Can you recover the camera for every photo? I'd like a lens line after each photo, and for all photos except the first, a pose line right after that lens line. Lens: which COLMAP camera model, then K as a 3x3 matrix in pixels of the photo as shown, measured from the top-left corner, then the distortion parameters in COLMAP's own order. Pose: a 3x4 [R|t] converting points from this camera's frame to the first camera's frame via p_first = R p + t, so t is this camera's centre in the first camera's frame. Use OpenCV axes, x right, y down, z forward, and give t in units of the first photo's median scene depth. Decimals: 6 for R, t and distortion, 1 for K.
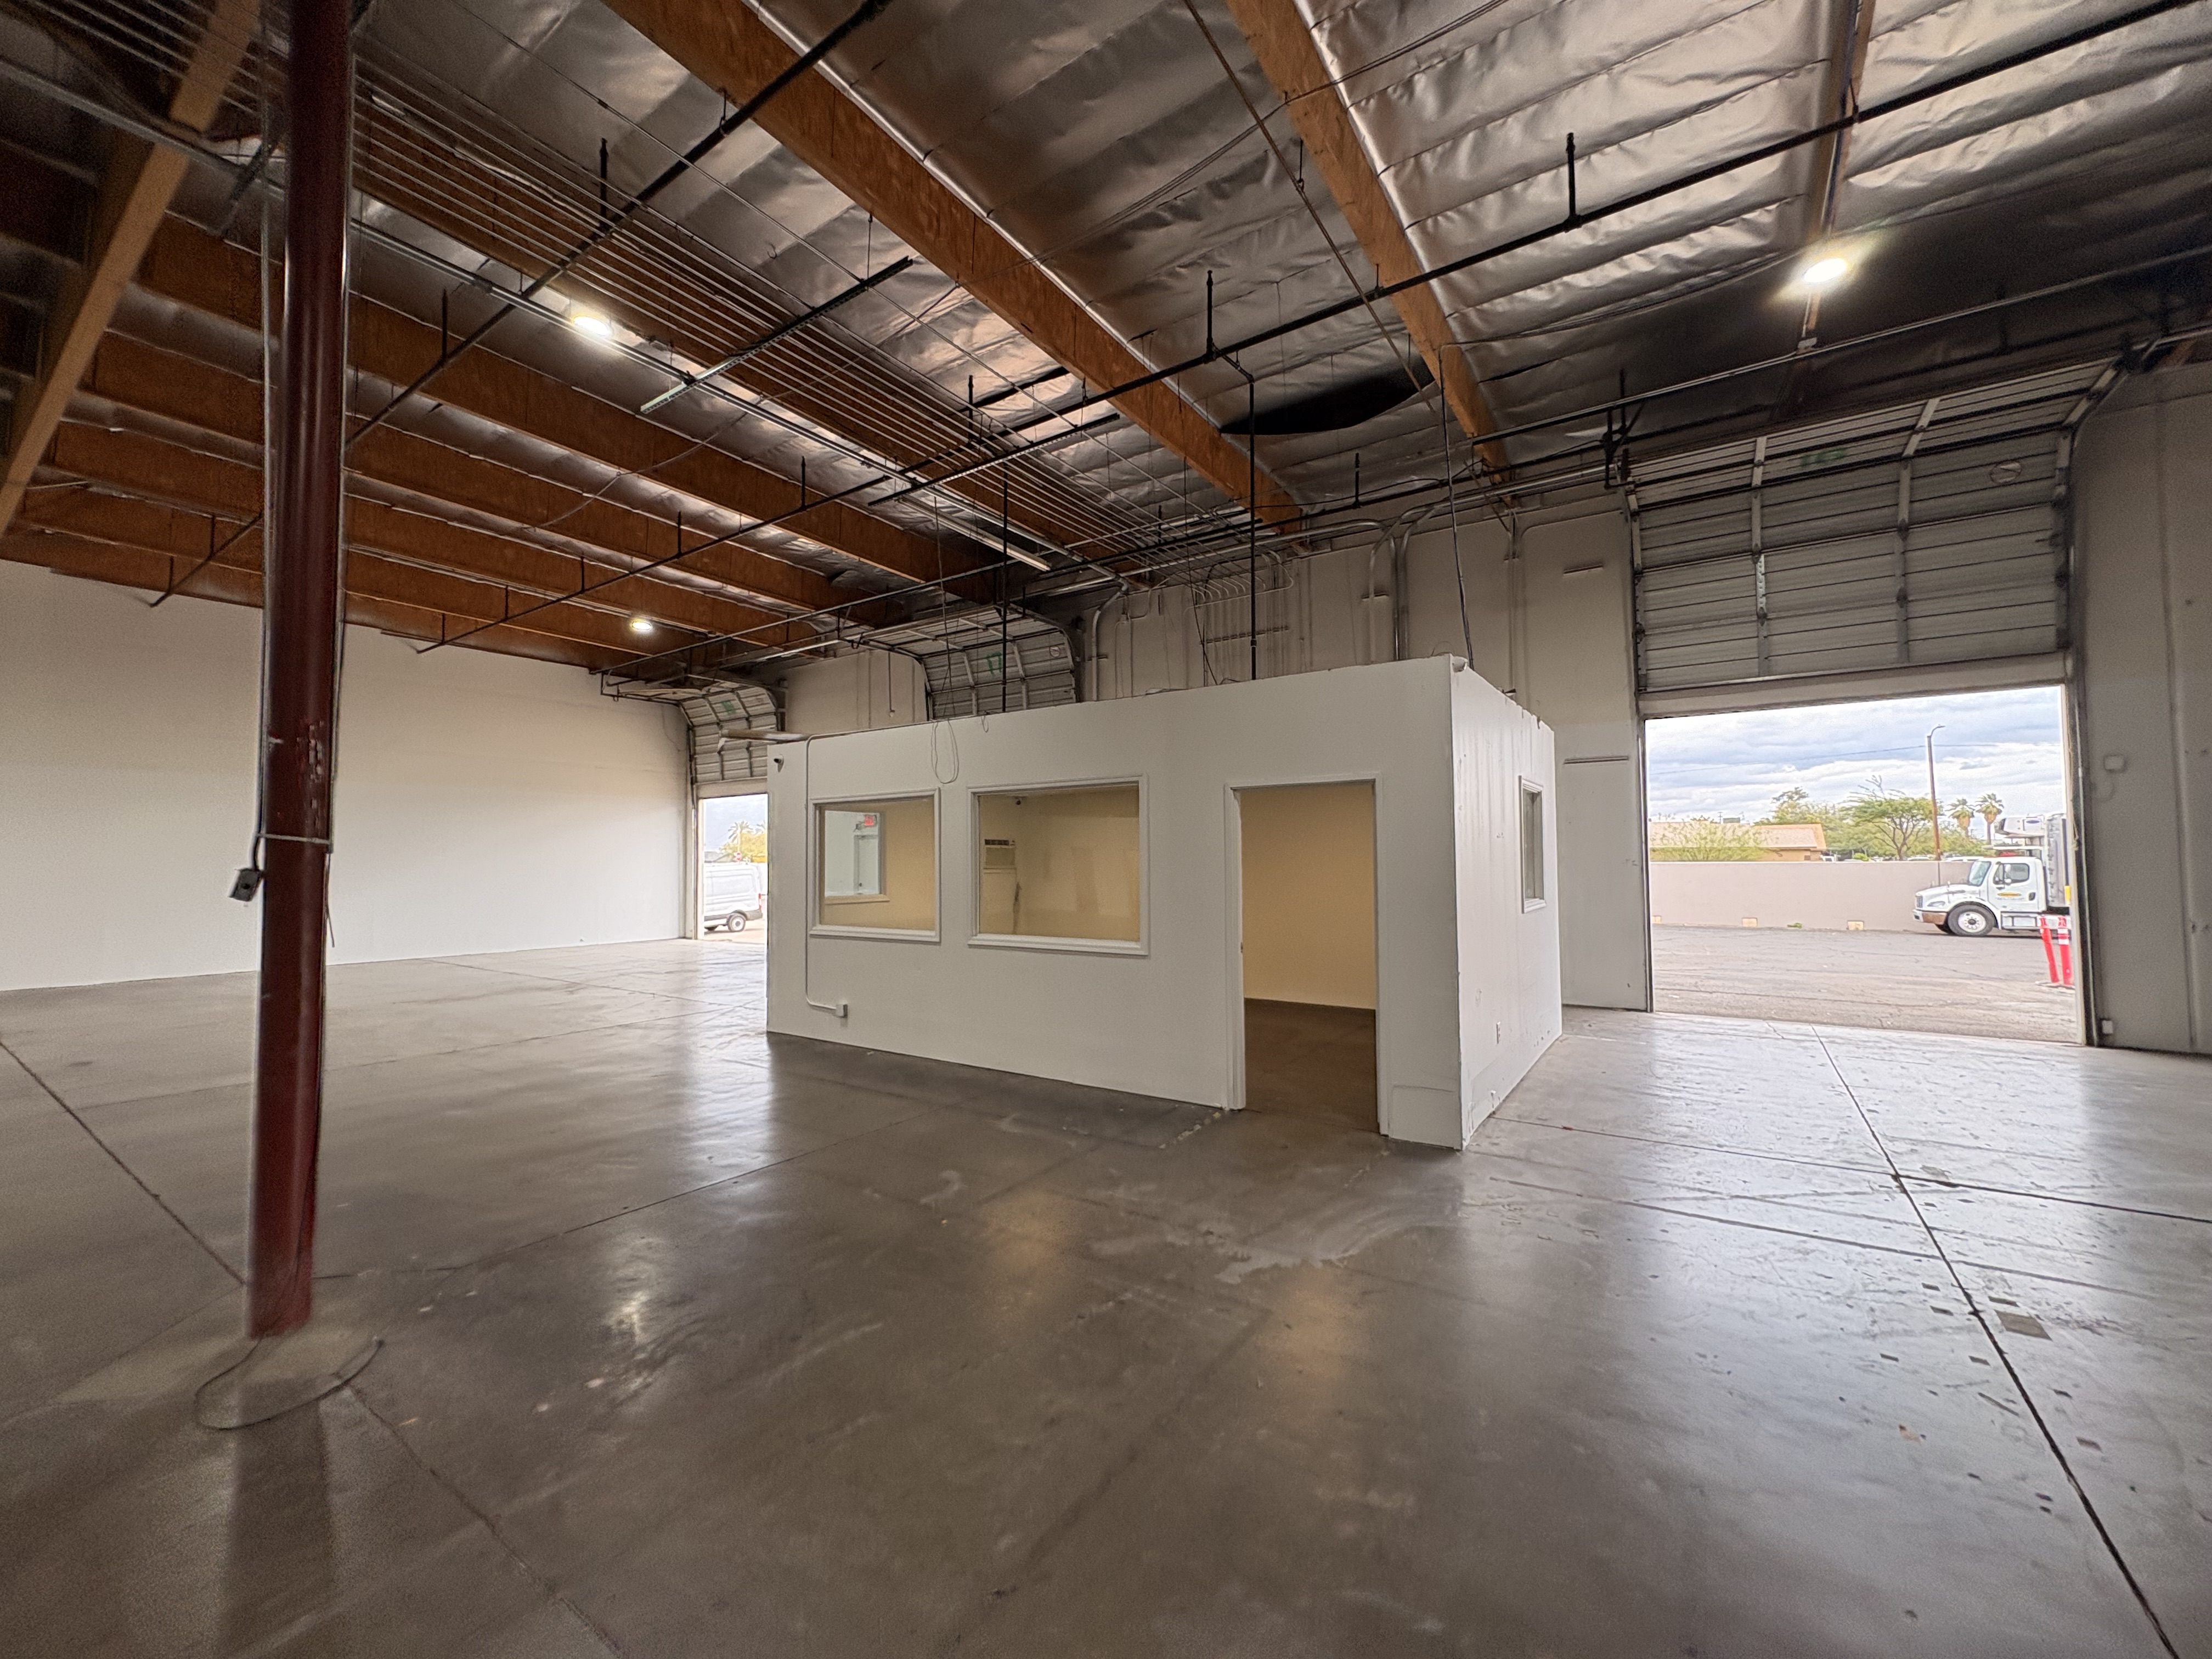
lens RADIAL K [[877.5, 0, 1106.0], [0, 877.5, 829.5], [0, 0, 1]] dist [-0.001446, -0.000007]
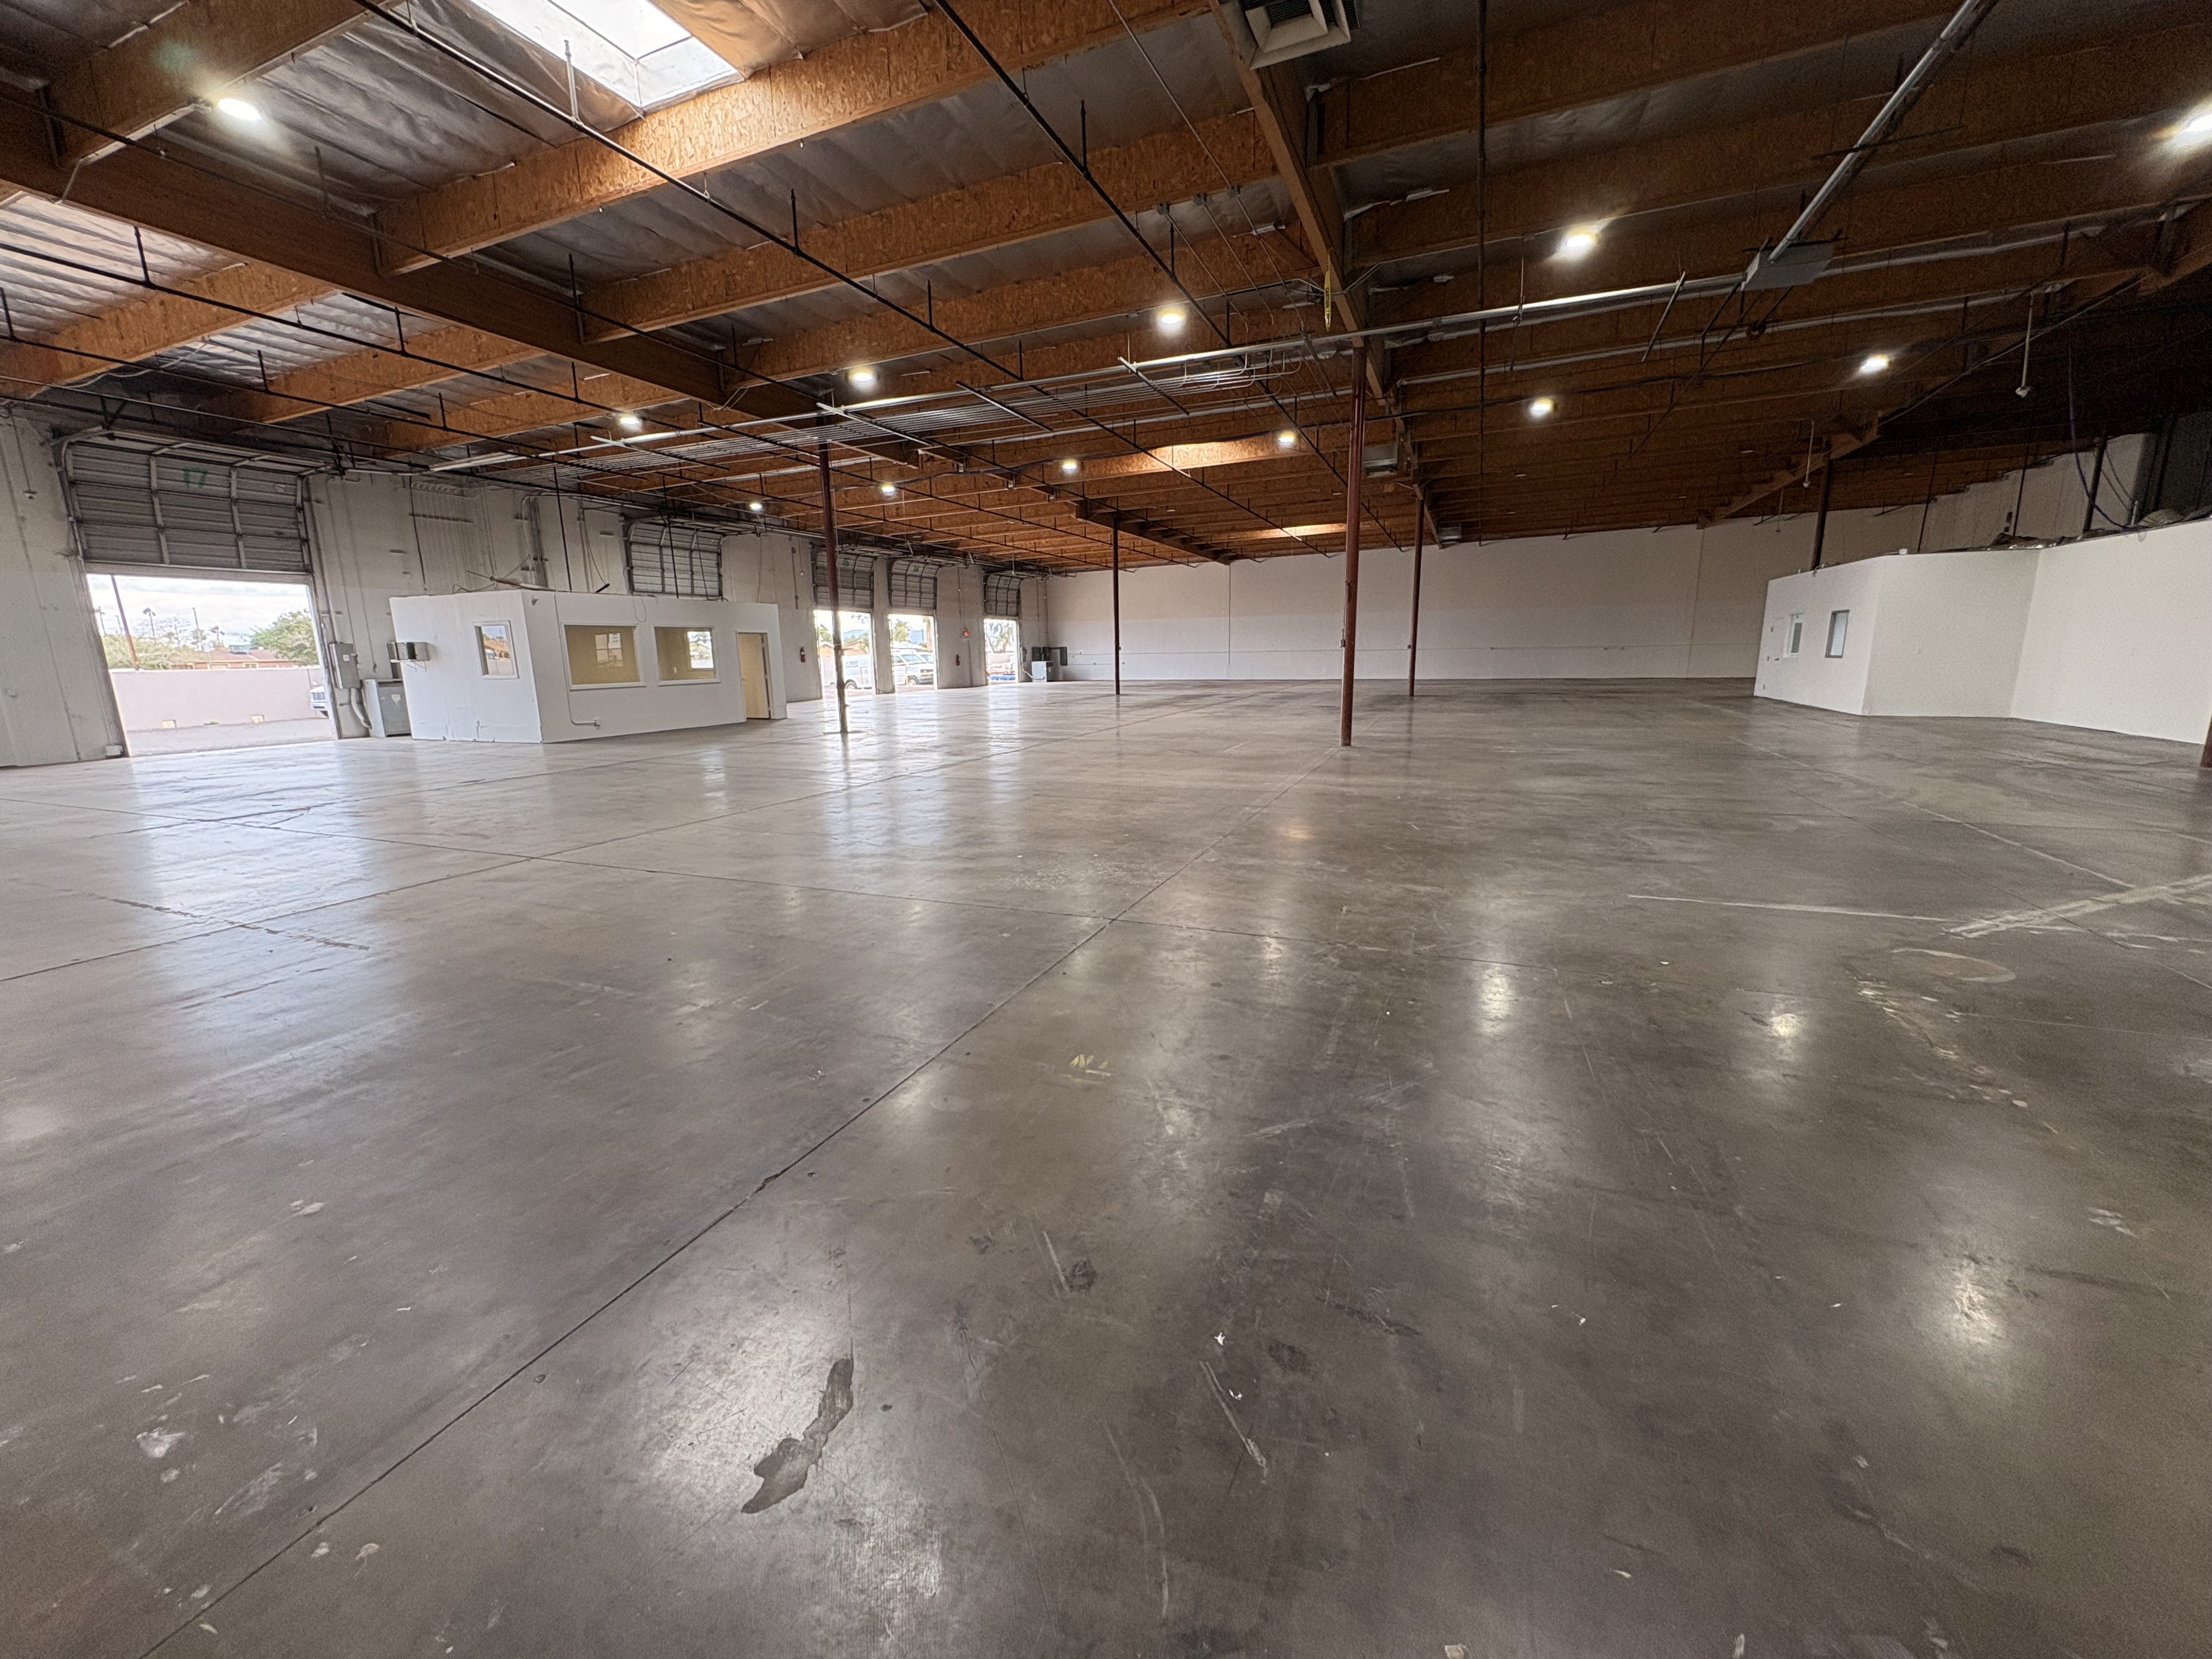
lens RADIAL K [[877.5, 0, 1106.0], [0, 877.5, 829.5], [0, 0, 1]] dist [-0.001446, -0.000007]
pose [[-0.194477, -0.179211, 0.964397, -1.664830], [-0.007640, 0.983416, 0.181205, 0.039918], [-0.980877, 0.027873, -0.192621, 0.106321]]
